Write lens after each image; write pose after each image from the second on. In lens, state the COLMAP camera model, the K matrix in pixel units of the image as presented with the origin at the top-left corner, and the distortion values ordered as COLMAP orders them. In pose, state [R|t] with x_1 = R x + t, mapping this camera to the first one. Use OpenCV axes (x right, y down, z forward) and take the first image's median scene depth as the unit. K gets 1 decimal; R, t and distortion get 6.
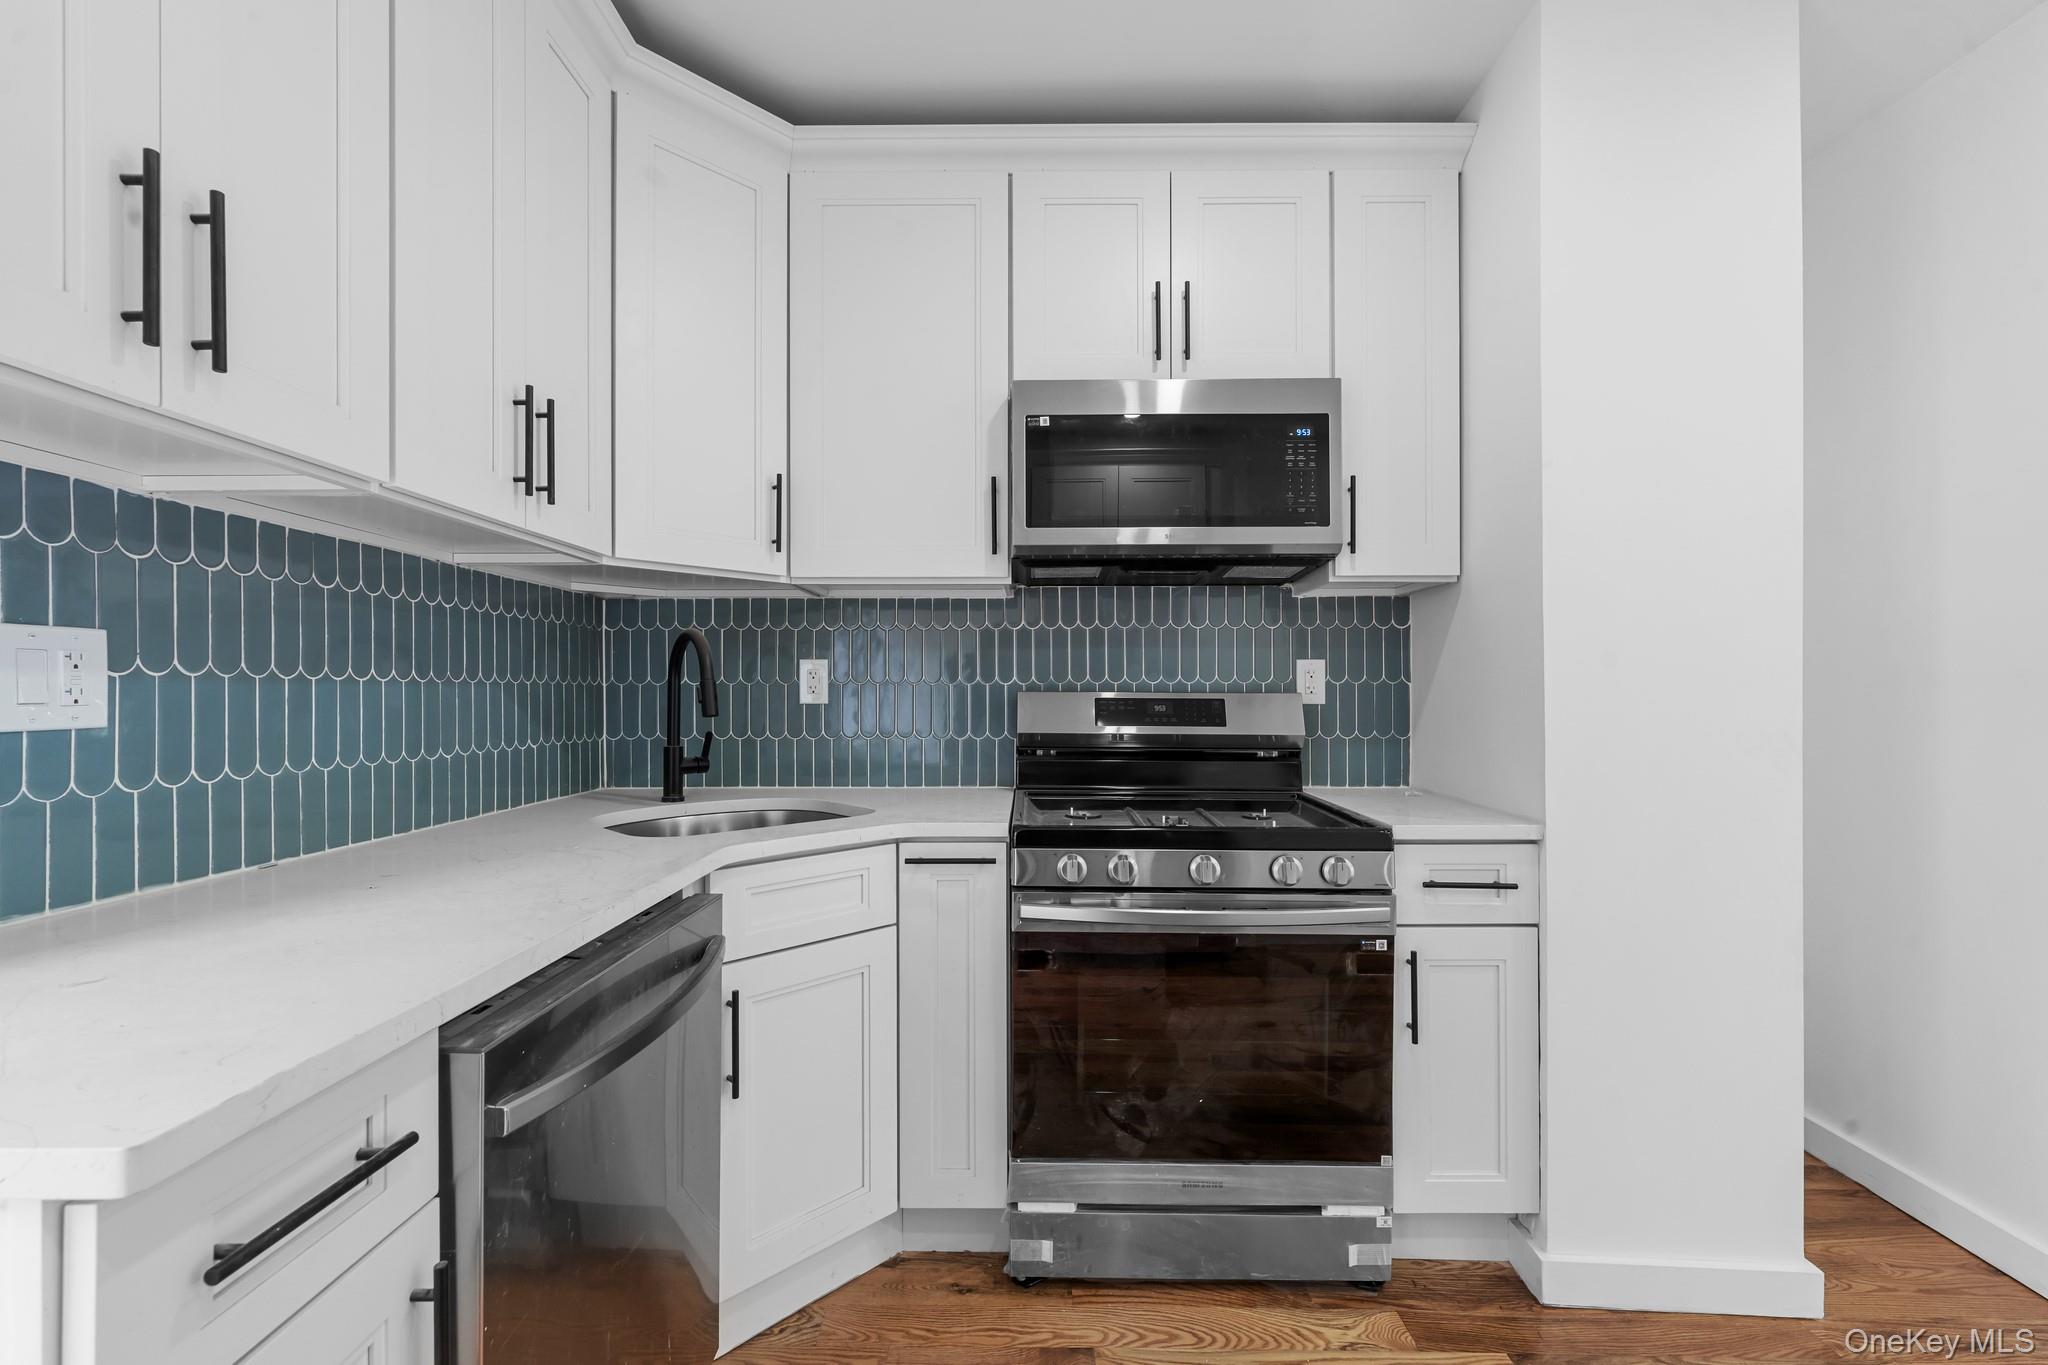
lens RADIAL K [[846.2, 0, 1024.0], [0, 846.2, 682.5], [0, 0, 1]] dist [-0.001172, -0.000338]
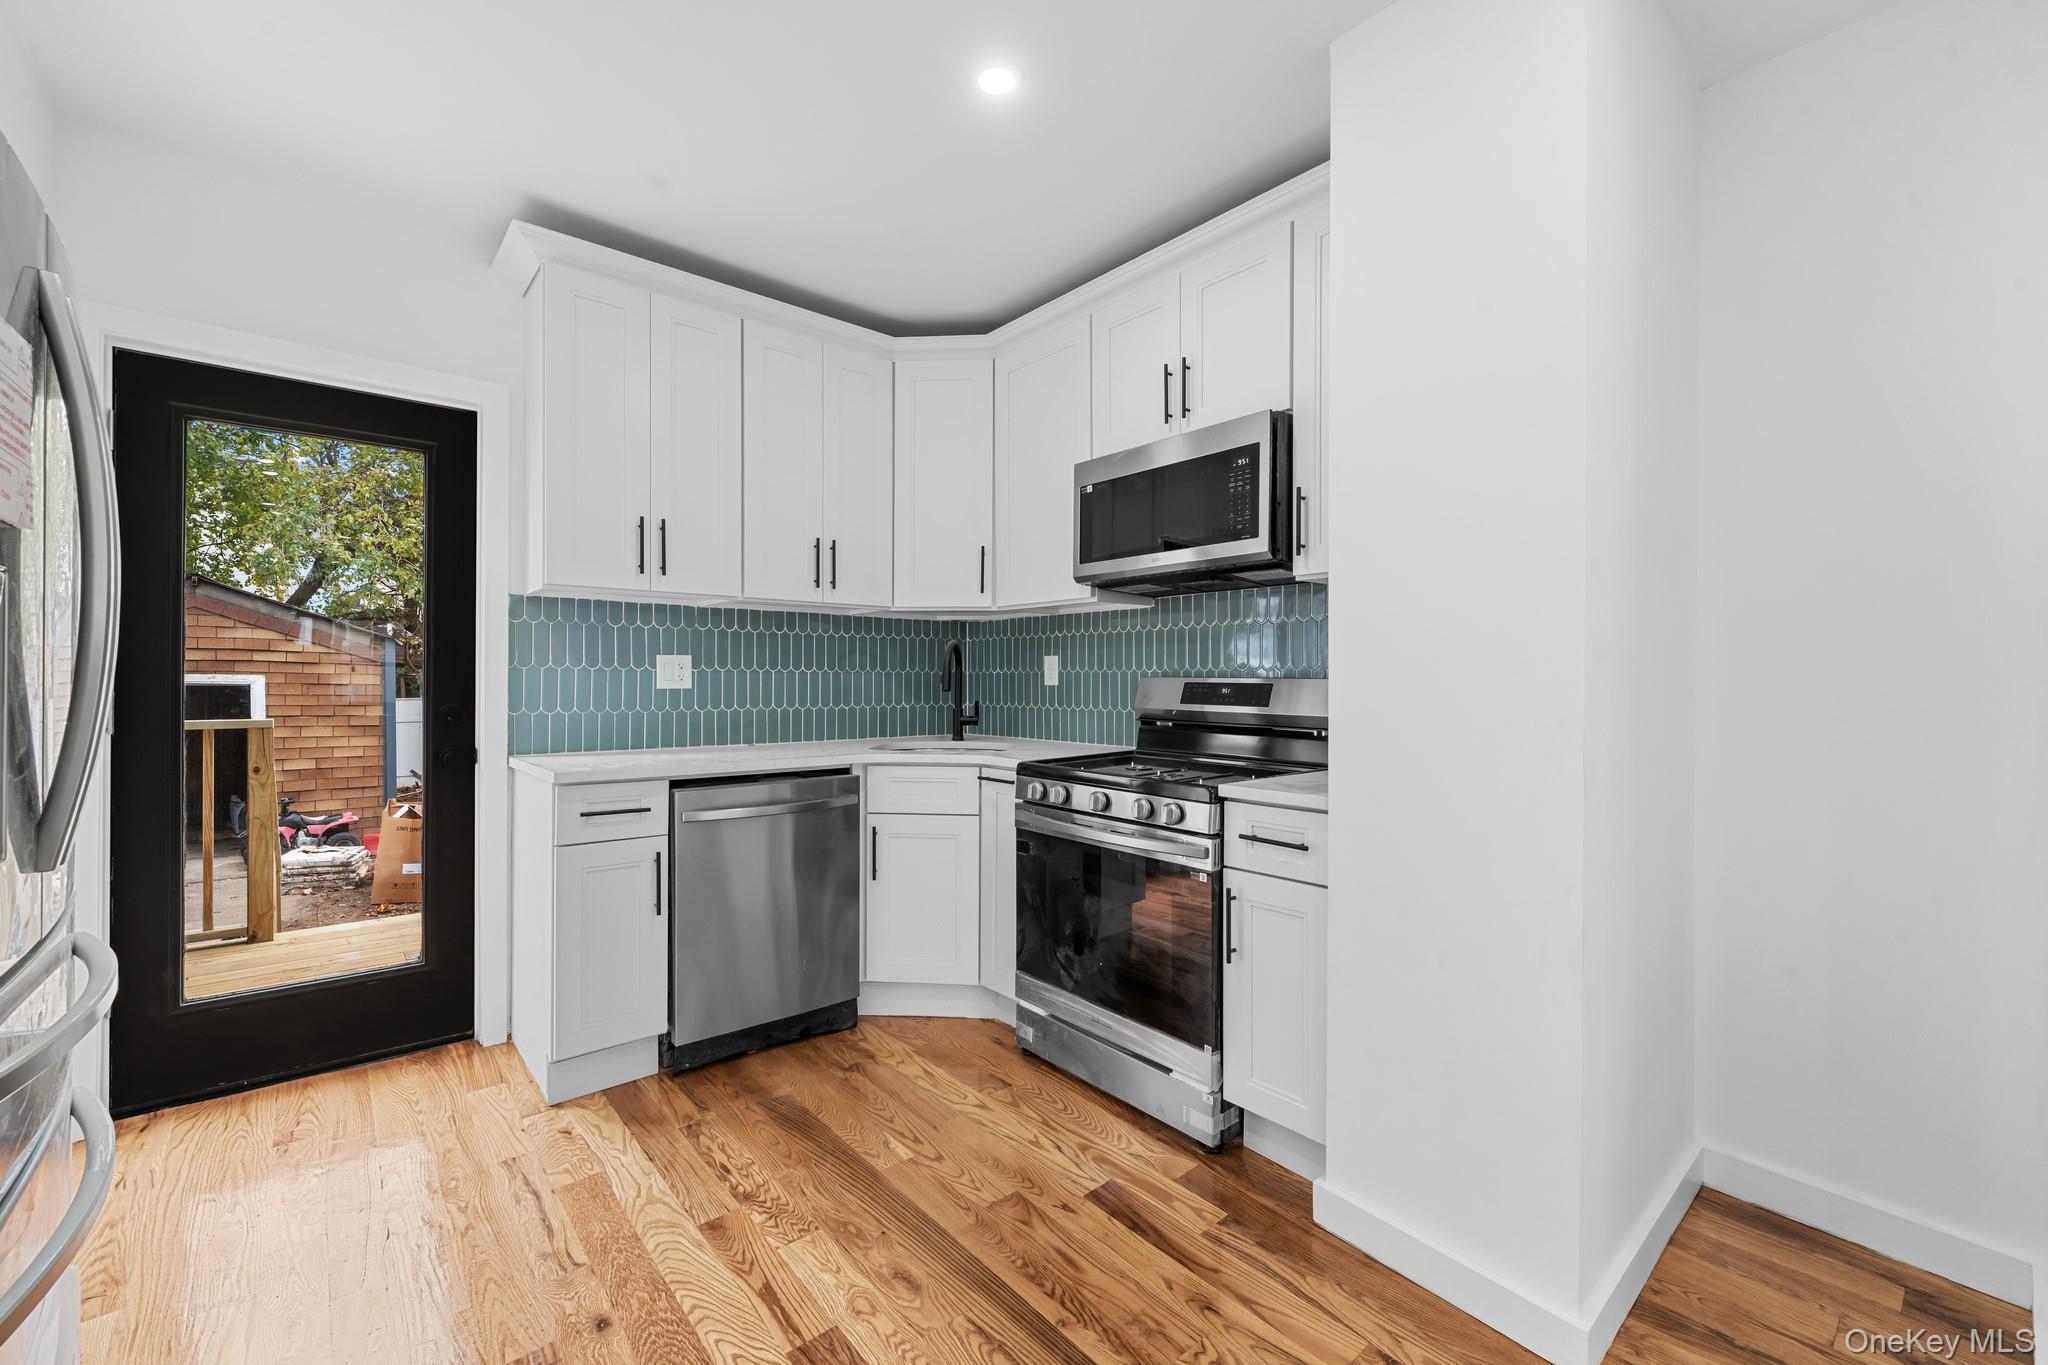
lens RADIAL K [[829.2, 0, 1018.3], [0, 829.2, 674.1], [0, 0, 1]] dist [-0.001258, -0.000634]
pose [[0.655039, -0.003110, -0.755589, 1.117628], [0.005348, 0.999986, 0.000520, 0.004983], [0.755576, -0.004382, 0.655046, -0.016546]]
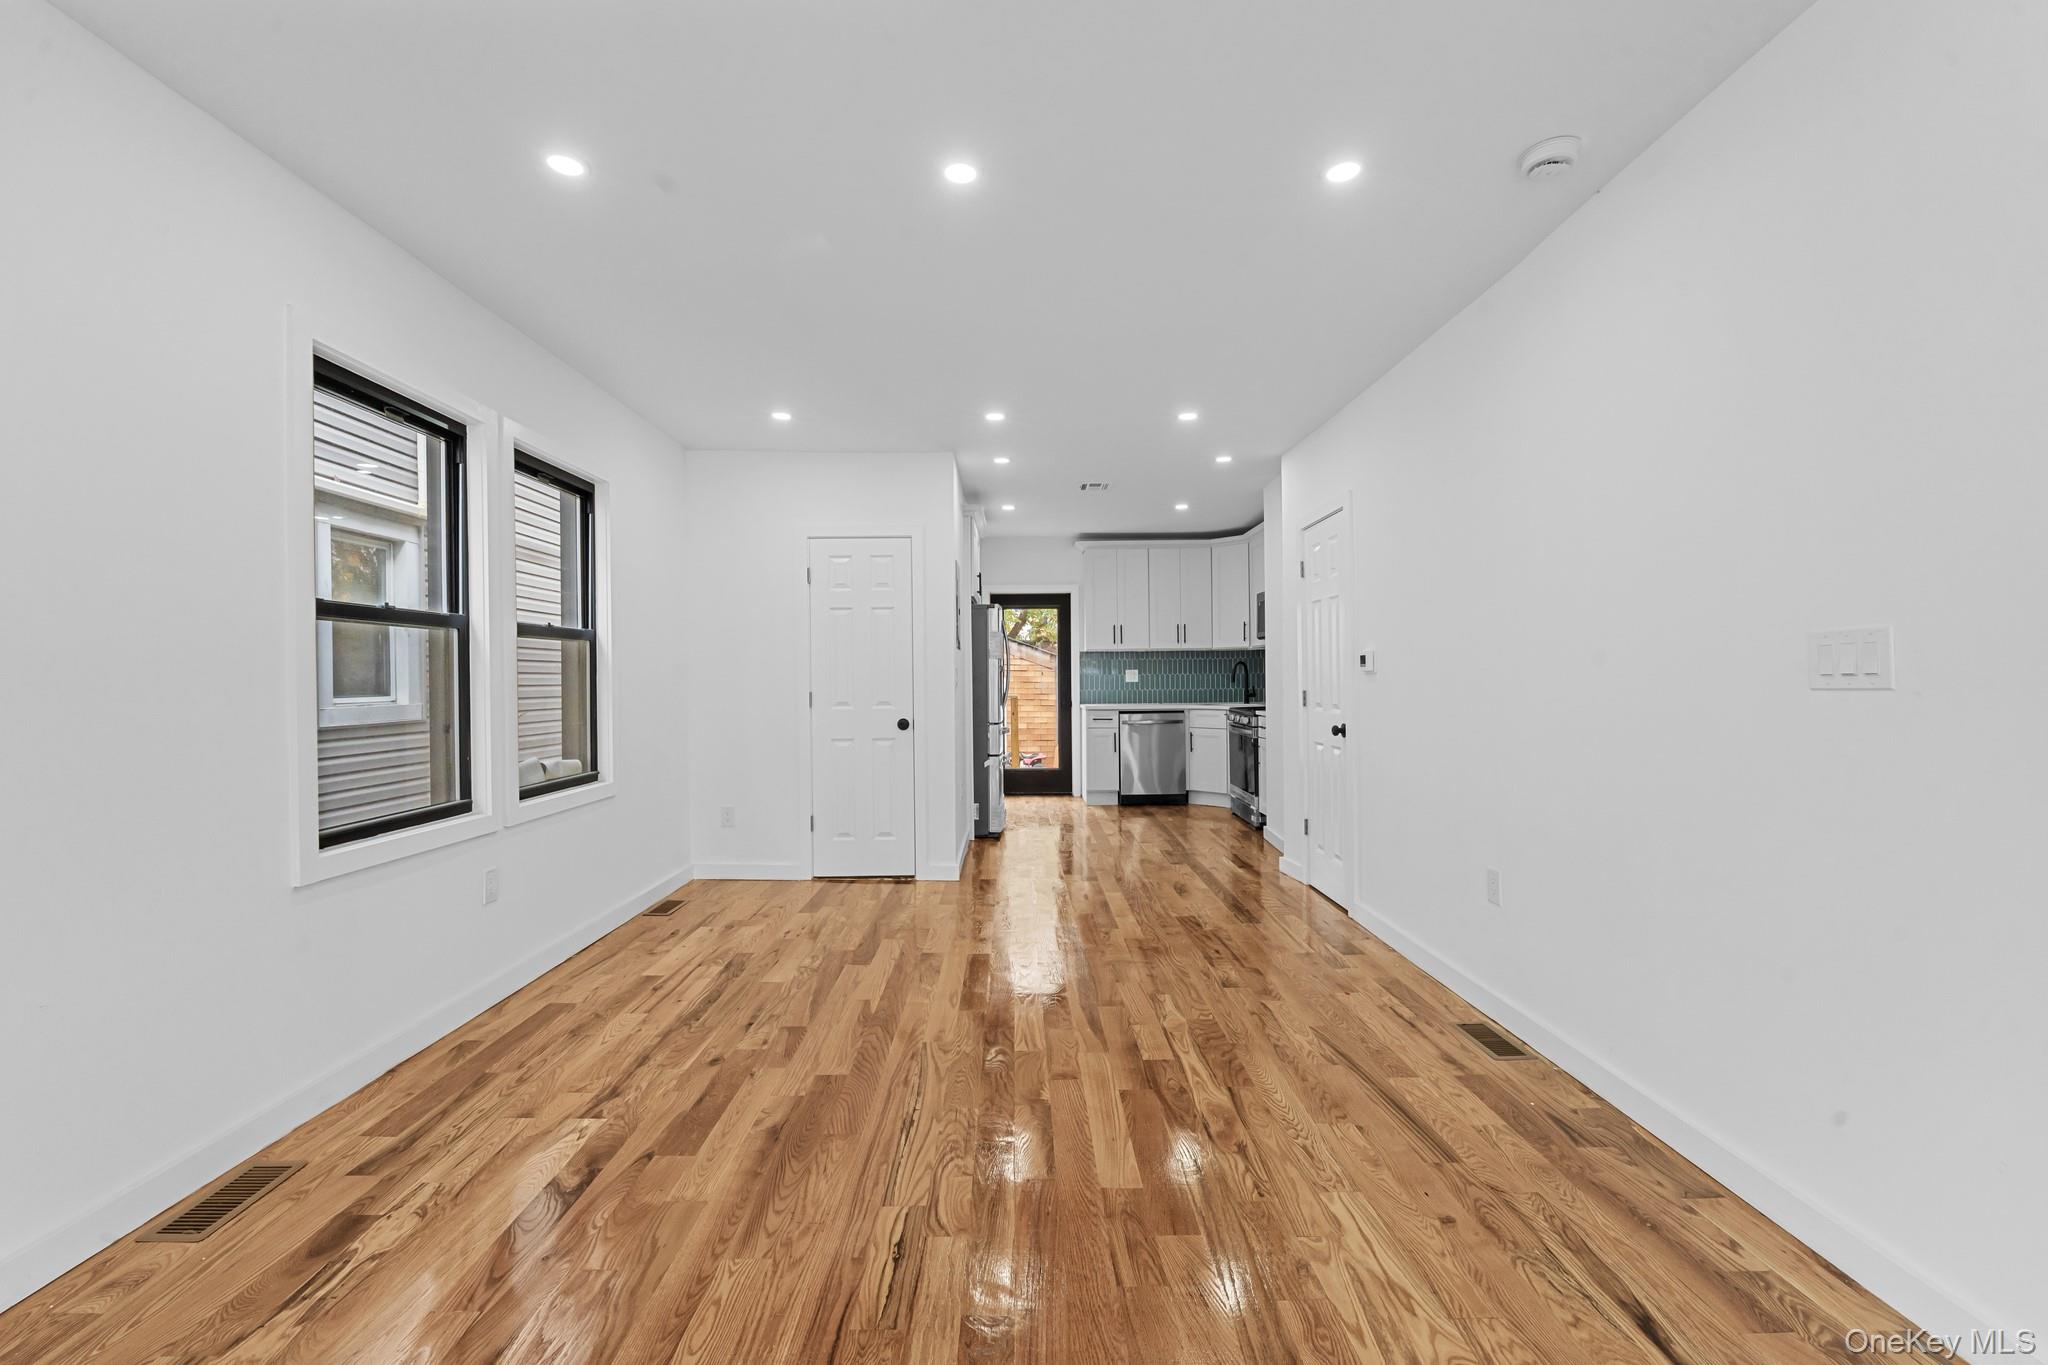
lens RADIAL K [[829.2, 0, 1018.3], [0, 829.2, 674.1], [0, 0, 1]] dist [-0.001258, -0.000634]
pose [[0.007282, -0.004511, -0.999963, 4.094945], [0.020044, 0.999790, -0.004365, -0.003937], [0.999773, -0.020012, 0.007371, -0.113432]]
